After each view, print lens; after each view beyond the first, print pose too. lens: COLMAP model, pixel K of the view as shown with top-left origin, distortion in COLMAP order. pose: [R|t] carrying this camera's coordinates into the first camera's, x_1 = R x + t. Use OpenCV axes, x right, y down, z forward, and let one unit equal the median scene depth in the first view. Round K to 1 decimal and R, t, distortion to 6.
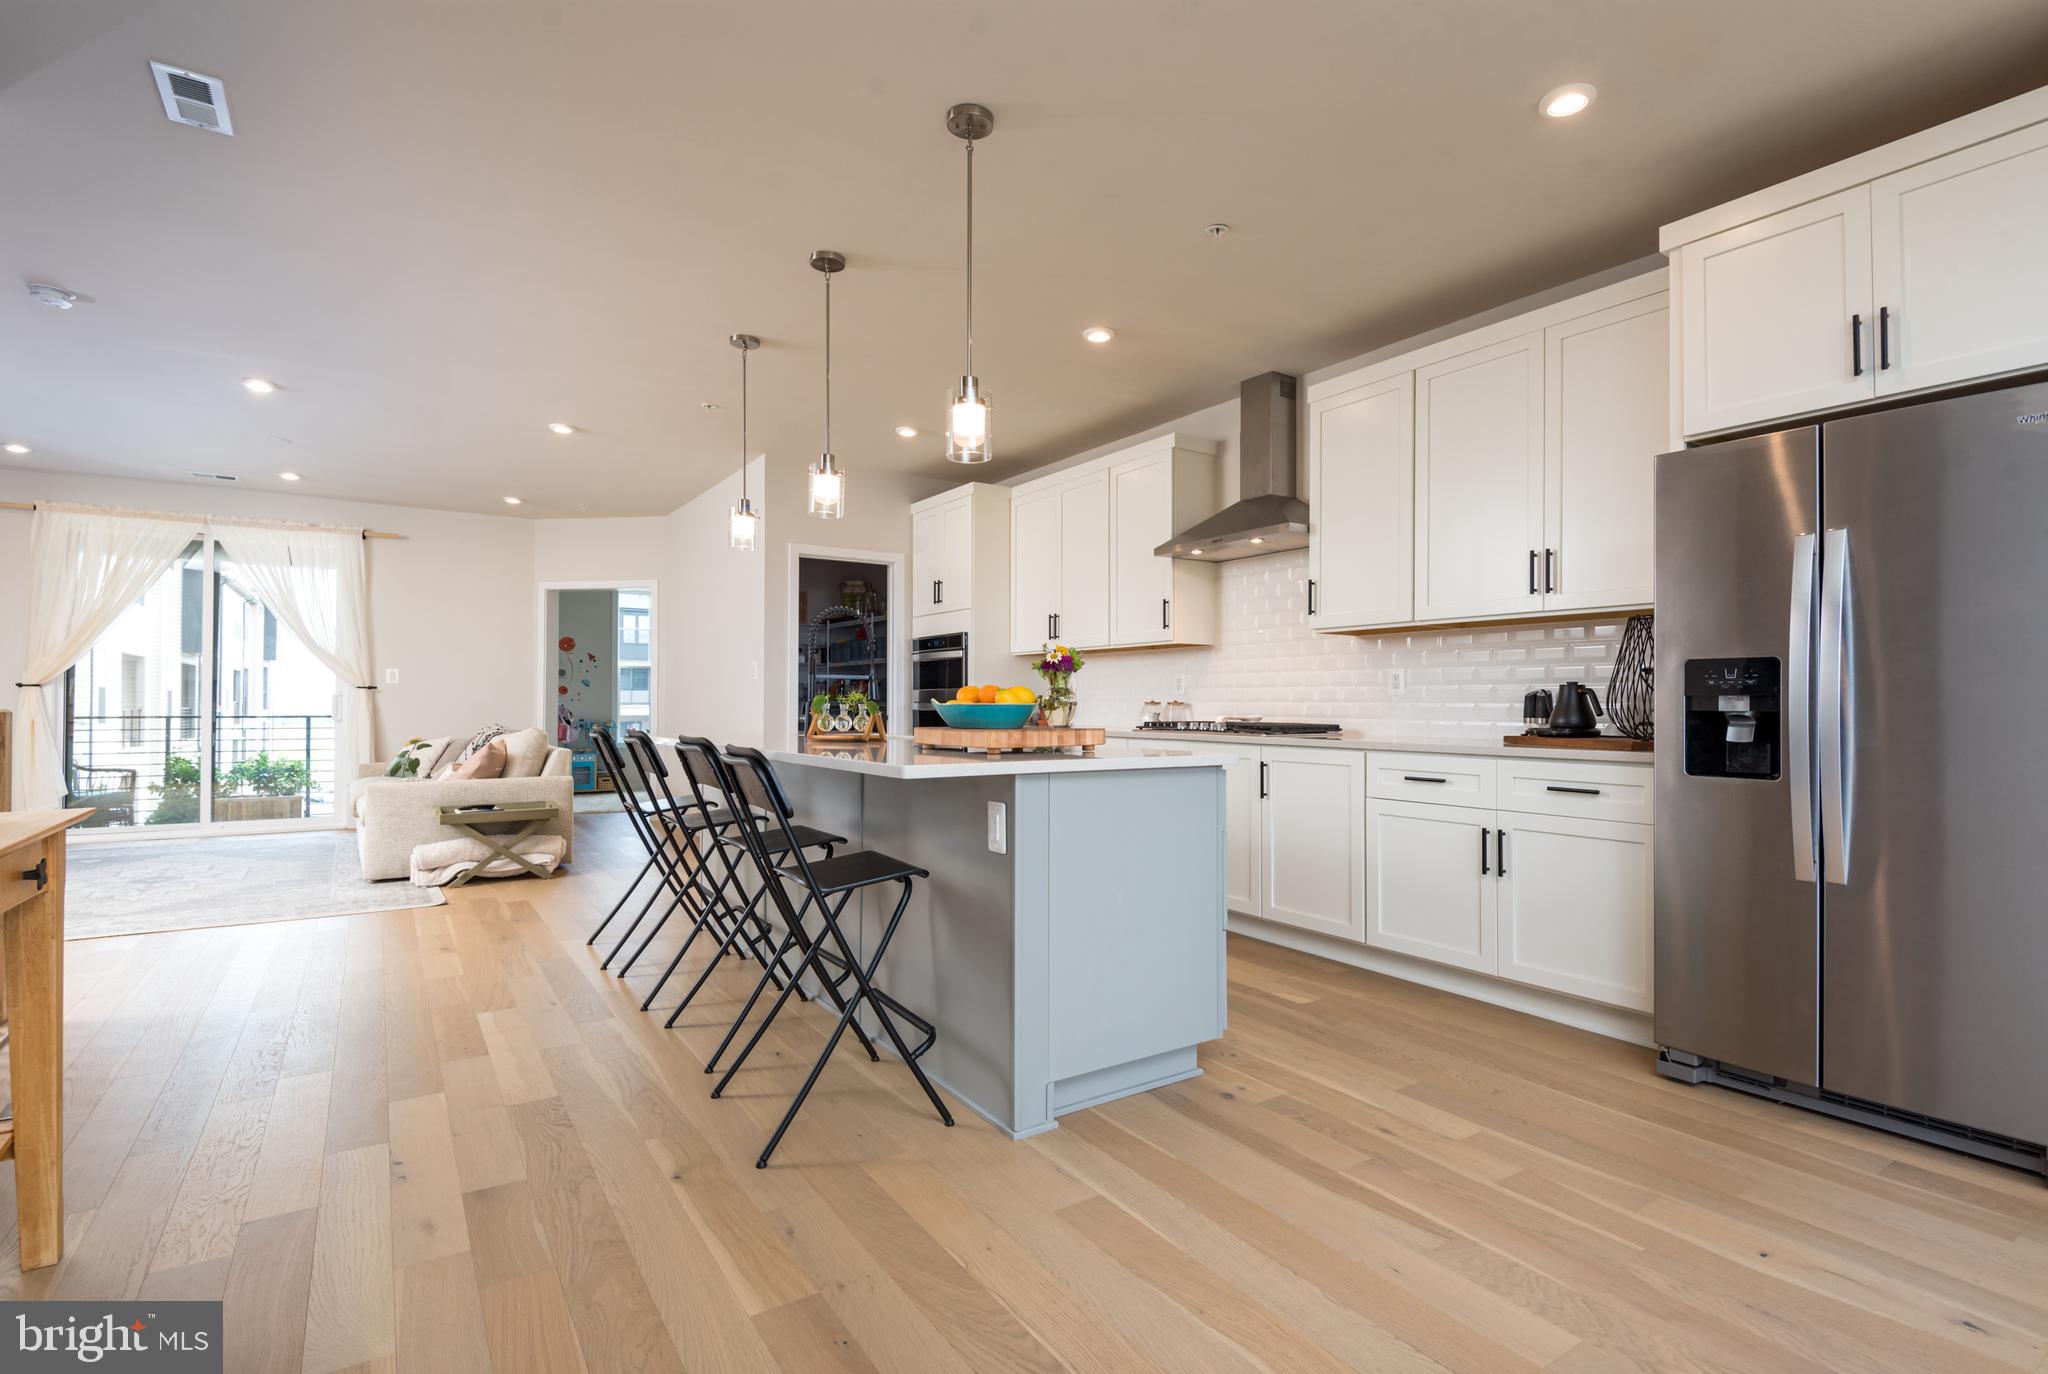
lens RADIAL K [[989.0, 0, 1049.8], [0, 989.0, 689.6], [0, 0, 1]] dist [0.002775, -0.001166]
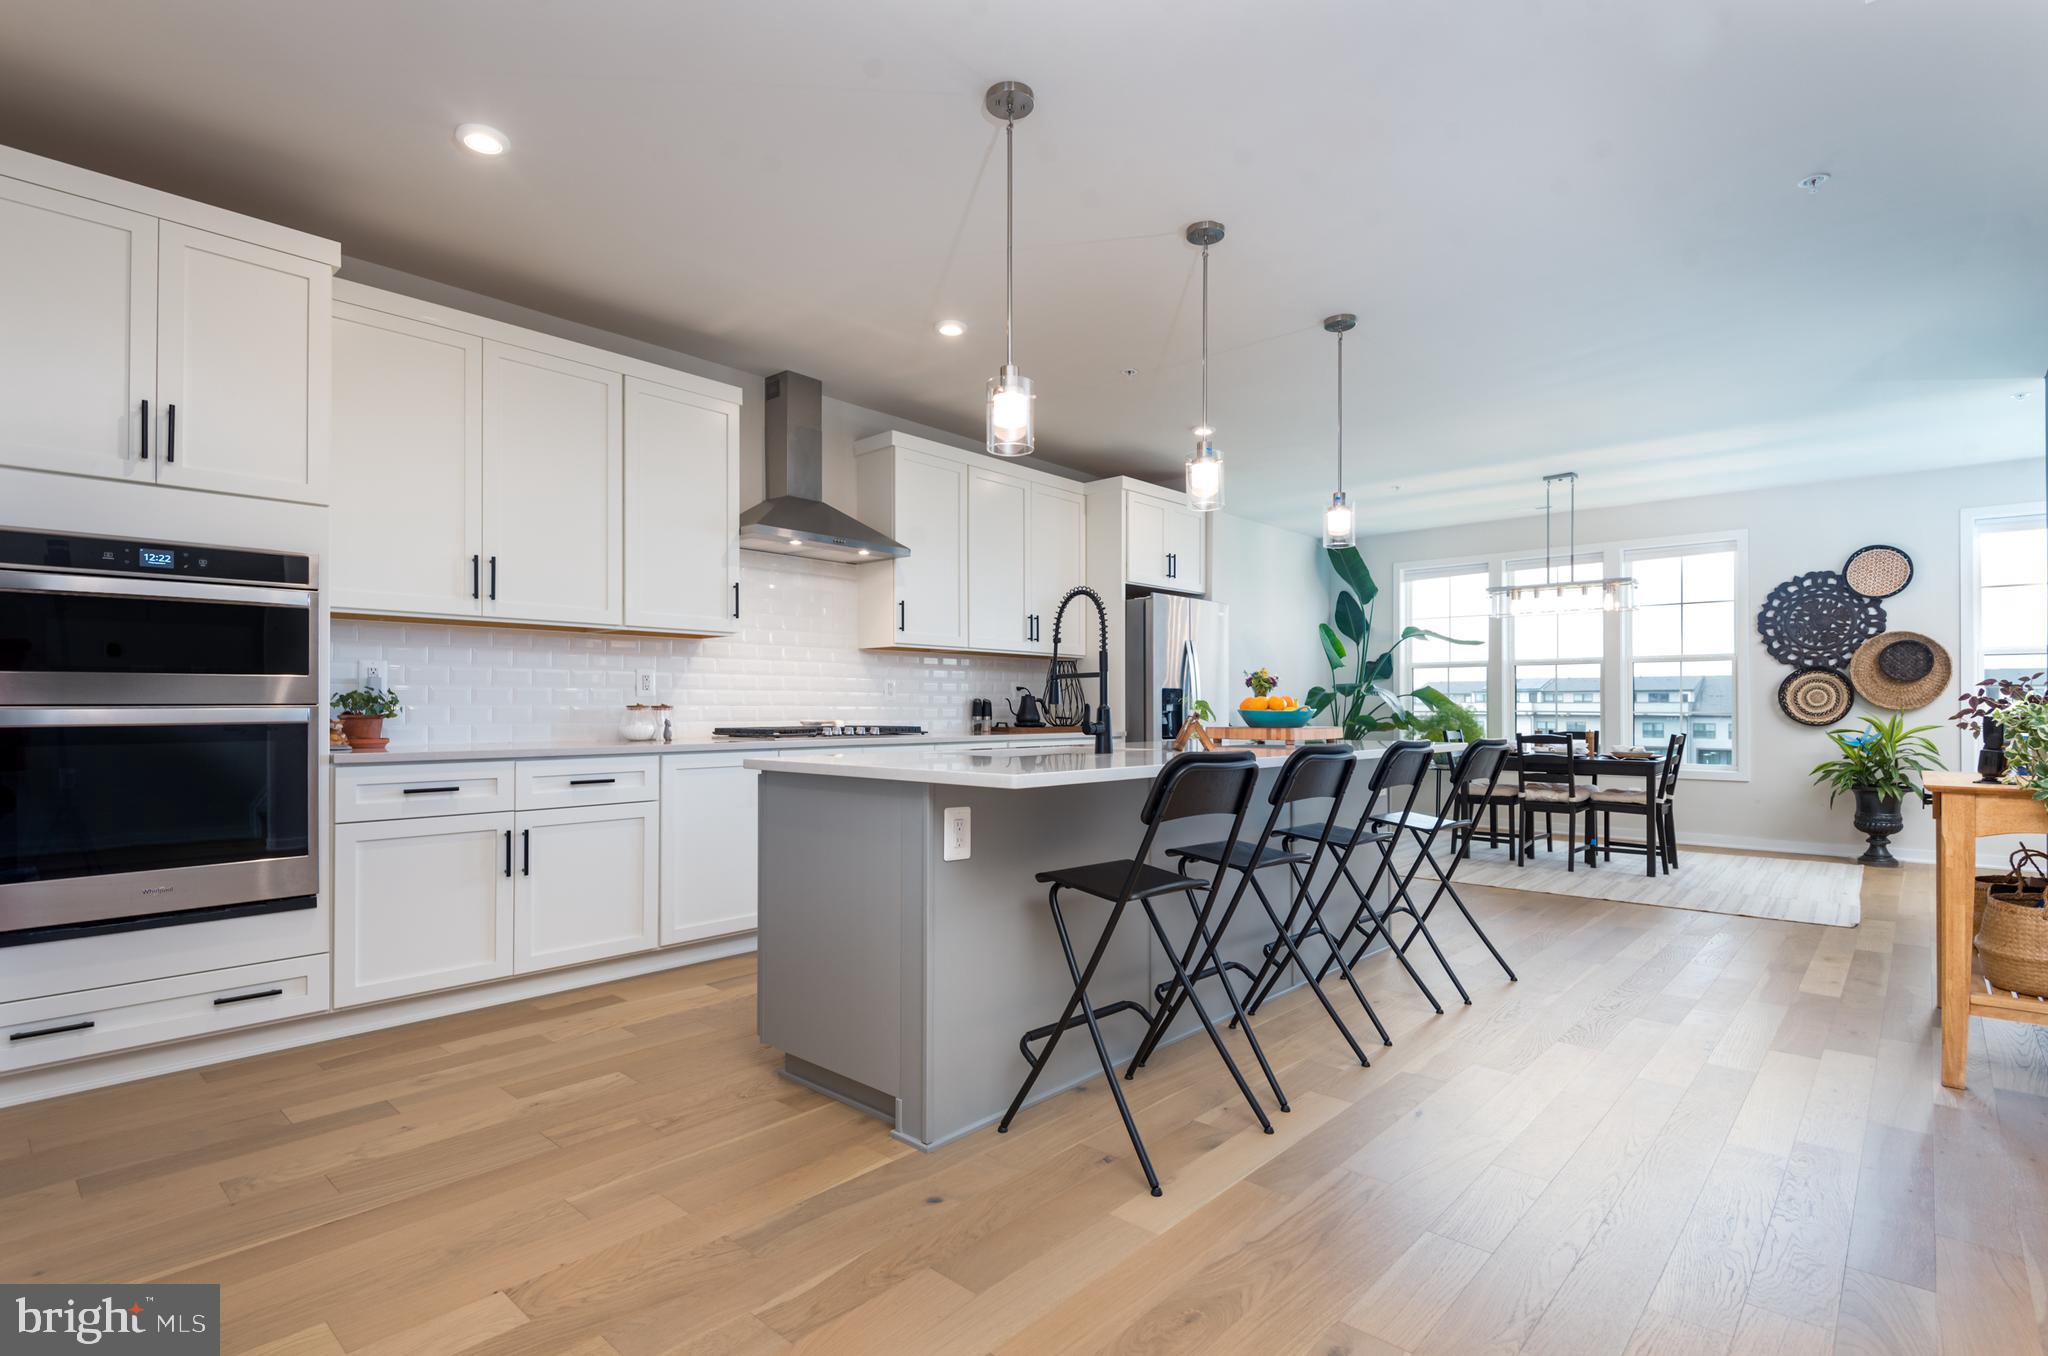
lens RADIAL K [[961.8, 0, 1027.0], [0, 961.8, 700.3], [0, 0, 1]] dist [0.027492, -0.034273]
pose [[-0.221391, 0.005796, 0.975168, -1.022011], [-0.014898, 0.999846, -0.009325, 0.016580], [-0.975071, -0.016593, -0.221271, 1.298491]]
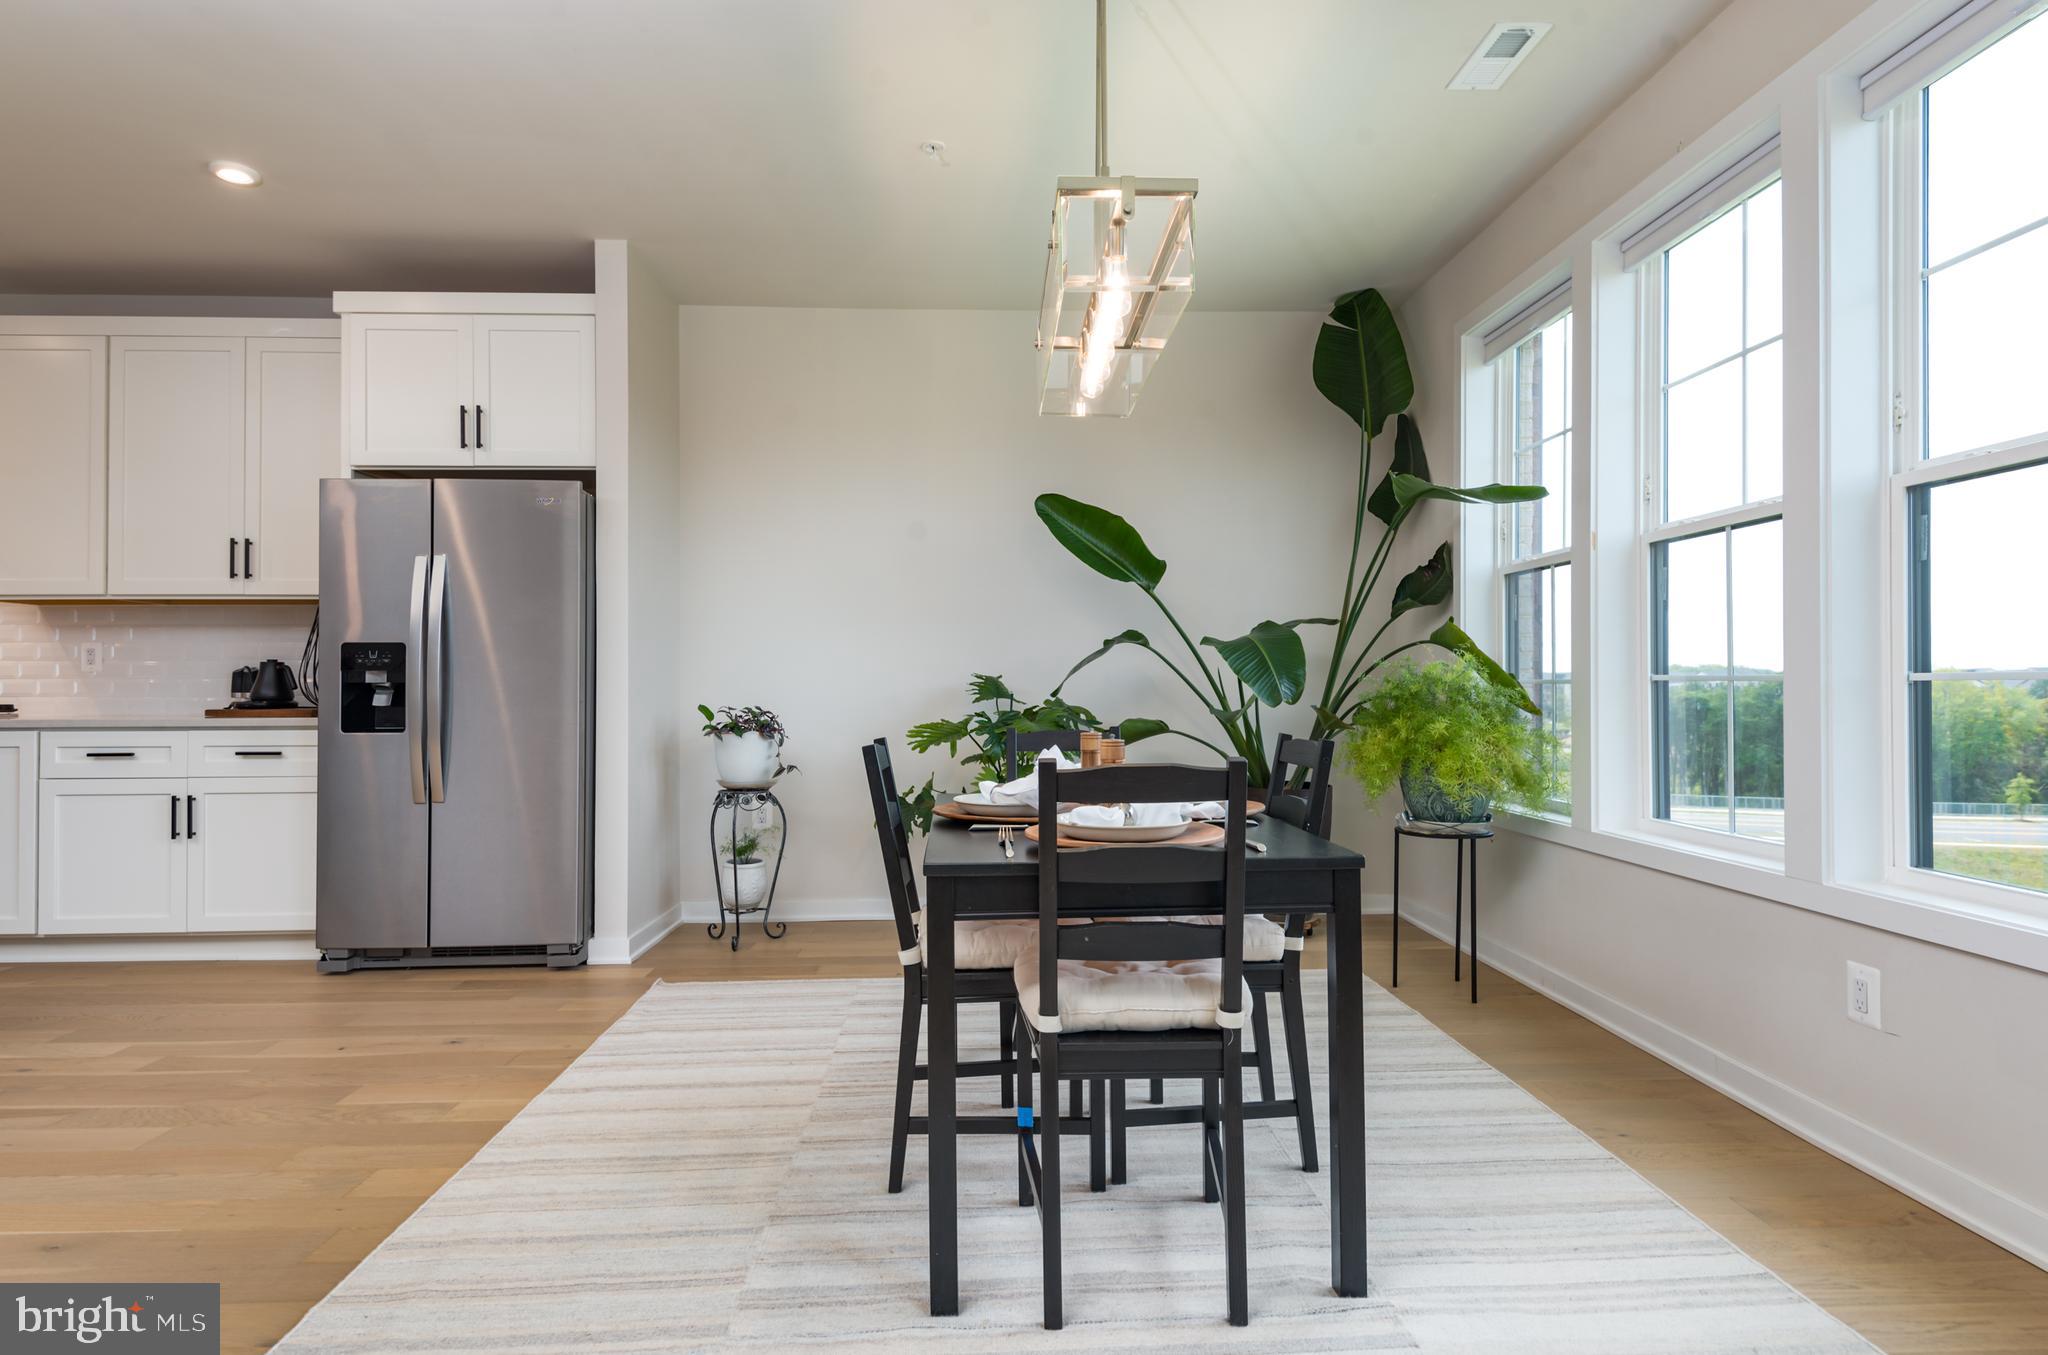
lens RADIAL K [[1077.5, 0, 1024.0], [0, 1077.5, 677.5], [0, 0, 1]] dist [-0.000301, -0.000834]
pose [[0.536198, 0.001631, 0.844091, -0.044113], [-0.006808, 0.999974, 0.002392, 0.003677], [-0.844065, -0.007029, 0.536195, -0.352599]]
